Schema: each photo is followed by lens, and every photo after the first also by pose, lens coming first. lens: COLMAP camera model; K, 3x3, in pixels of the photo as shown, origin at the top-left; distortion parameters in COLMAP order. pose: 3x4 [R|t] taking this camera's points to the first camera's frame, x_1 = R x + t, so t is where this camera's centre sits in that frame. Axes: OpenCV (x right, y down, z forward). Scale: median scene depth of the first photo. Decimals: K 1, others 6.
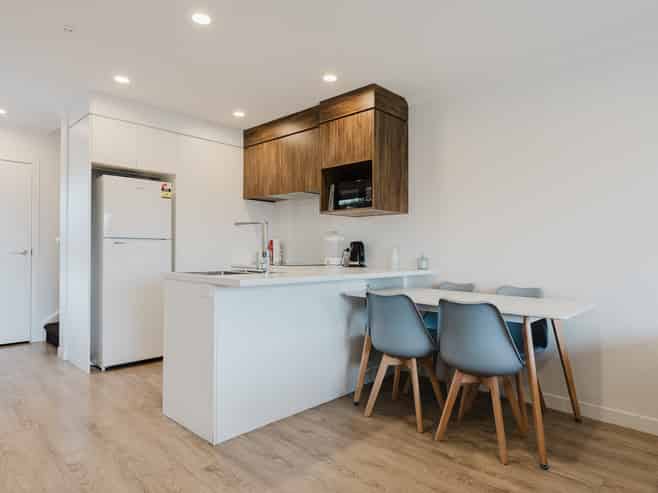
lens RADIAL K [[398.9, 0, 329.0], [0, 398.9, 246.5], [0, 0, 1]] dist [-0.000015, -0.000007]
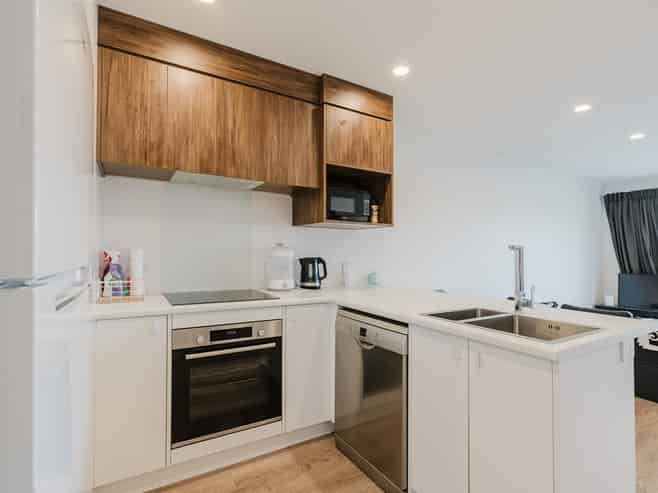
lens RADIAL K [[334.9, 0, 329.0], [0, 334.9, 244.5], [0, 0, 1]] dist [-0.000713, 0.000027]
pose [[0.253177, 0.014701, 0.967308, -0.586055], [-0.011074, 0.999863, -0.012298, -0.031275], [-0.967357, -0.007598, 0.253305, 0.778585]]
